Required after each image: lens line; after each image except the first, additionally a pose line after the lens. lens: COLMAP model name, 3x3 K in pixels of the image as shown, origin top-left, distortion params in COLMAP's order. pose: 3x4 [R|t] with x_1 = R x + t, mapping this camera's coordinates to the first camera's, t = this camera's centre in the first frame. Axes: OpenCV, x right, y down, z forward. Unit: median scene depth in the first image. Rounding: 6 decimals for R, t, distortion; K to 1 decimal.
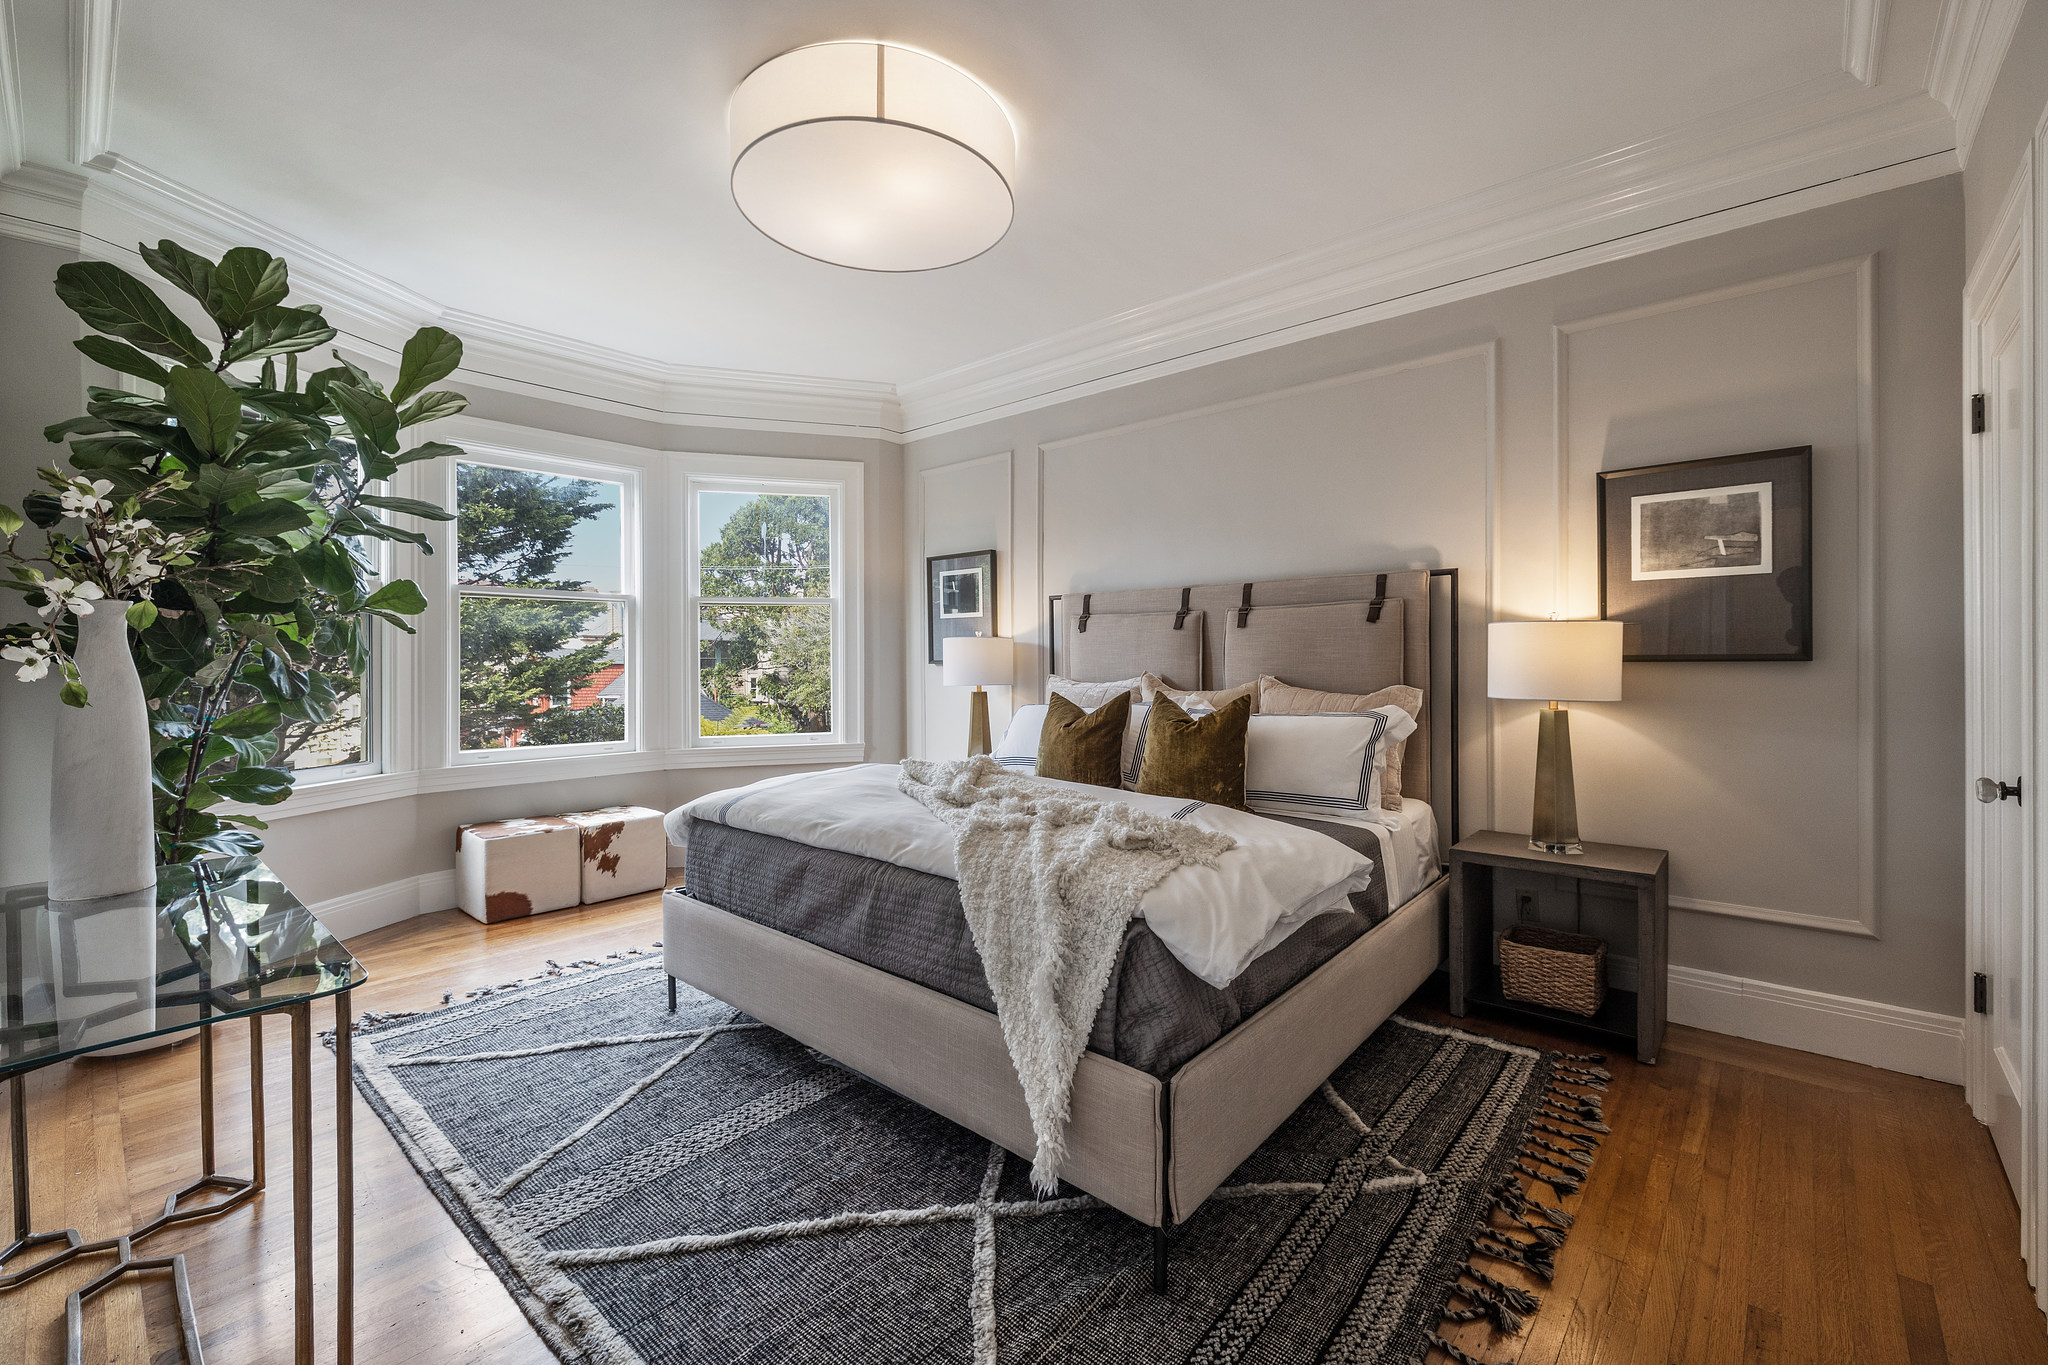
lens RADIAL K [[872.9, 0, 1014.2], [0, 872.9, 673.7], [0, 0, 1]] dist [0.000445, 0.001652]
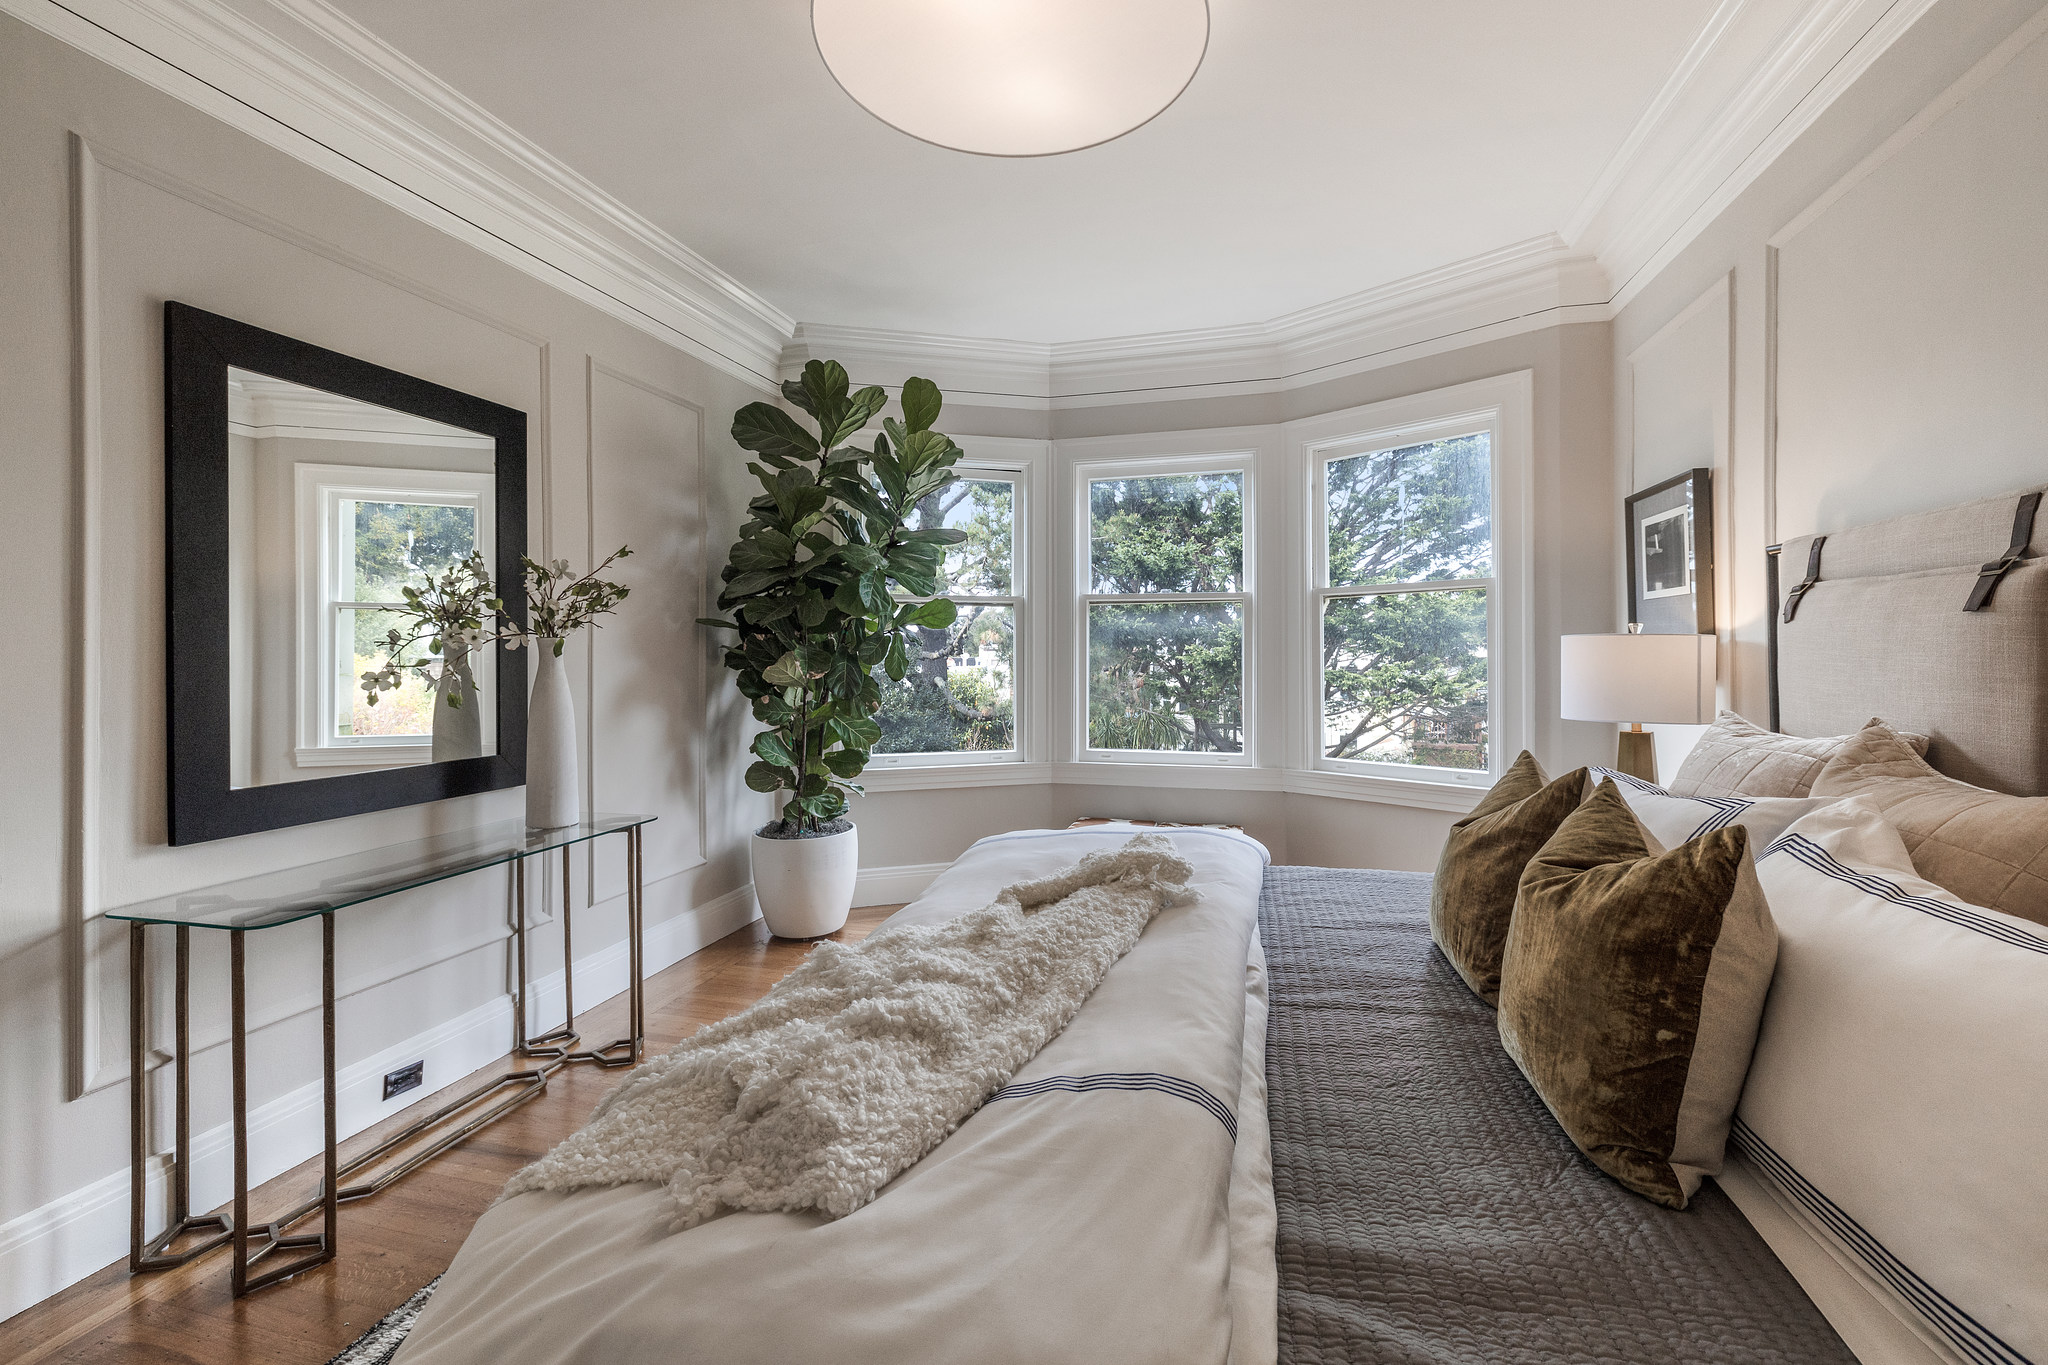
lens RADIAL K [[872.9, 0, 1017.2], [0, 872.9, 667.5], [0, 0, 1]] dist [0.000445, 0.001652]
pose [[0.463839, 0.015105, -0.885791, 0.255129], [-0.007114, 0.999886, 0.013325, -0.023896], [0.885891, 0.000121, 0.463894, 0.377694]]
